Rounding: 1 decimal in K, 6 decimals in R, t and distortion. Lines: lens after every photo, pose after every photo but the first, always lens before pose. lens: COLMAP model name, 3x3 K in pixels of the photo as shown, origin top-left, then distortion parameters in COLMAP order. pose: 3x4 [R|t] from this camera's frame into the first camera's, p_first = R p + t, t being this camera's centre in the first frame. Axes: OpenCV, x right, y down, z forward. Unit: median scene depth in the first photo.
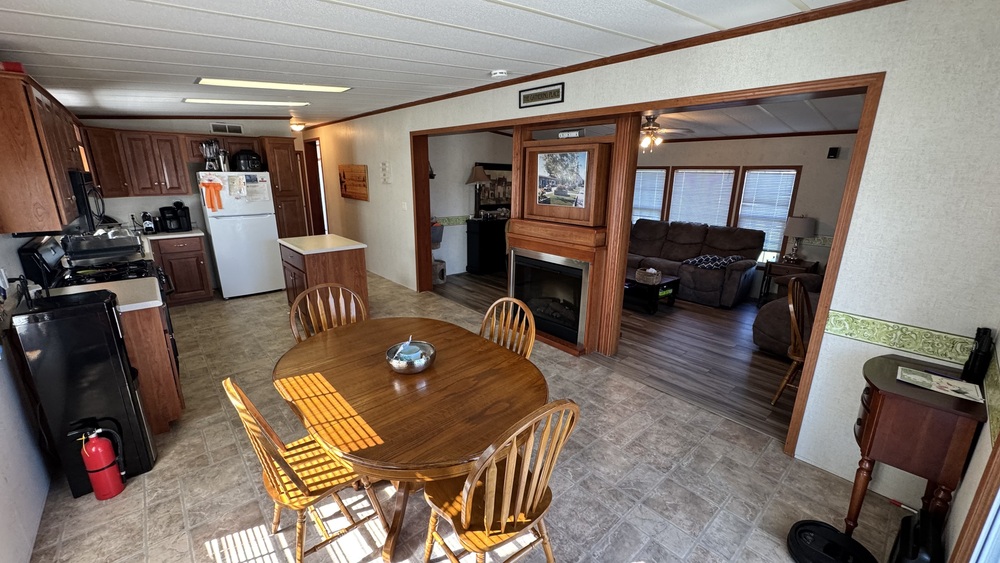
lens RADIAL K [[396.4, 0, 500.0], [0, 396.4, 281.5], [0, 0, 1]] dist [-0.000144, 0.000023]
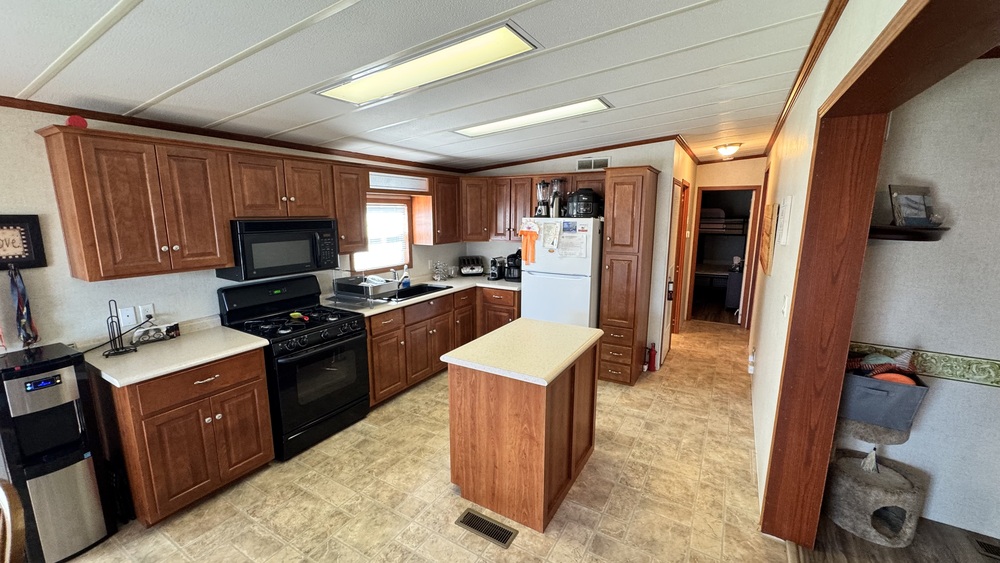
lens RADIAL K [[396.4, 0, 500.0], [0, 396.4, 281.5], [0, 0, 1]] dist [-0.000144, 0.000023]
pose [[0.295955, 0.156408, -0.942310, 0.057257], [-0.246201, 0.965662, 0.082959, -0.242614], [0.922928, 0.207446, 0.324300, 0.842750]]
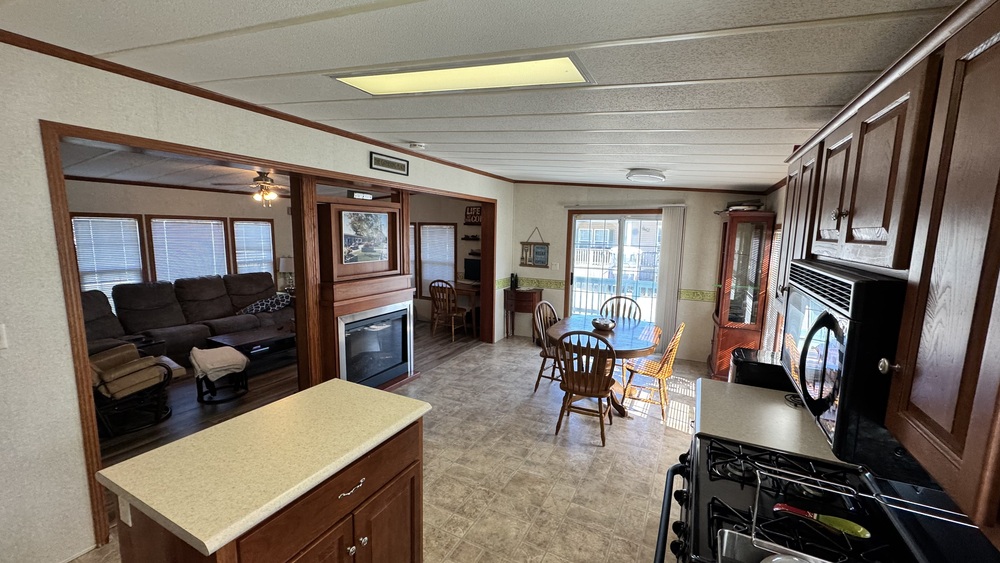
lens RADIAL K [[396.4, 0, 500.0], [0, 396.4, 281.5], [0, 0, 1]] dist [-0.000144, 0.000023]
pose [[-0.361689, -0.143187, 0.921238, -0.921294], [0.218669, 0.947542, 0.233128, -0.301492], [-0.906292, 0.285766, -0.311404, 0.999765]]
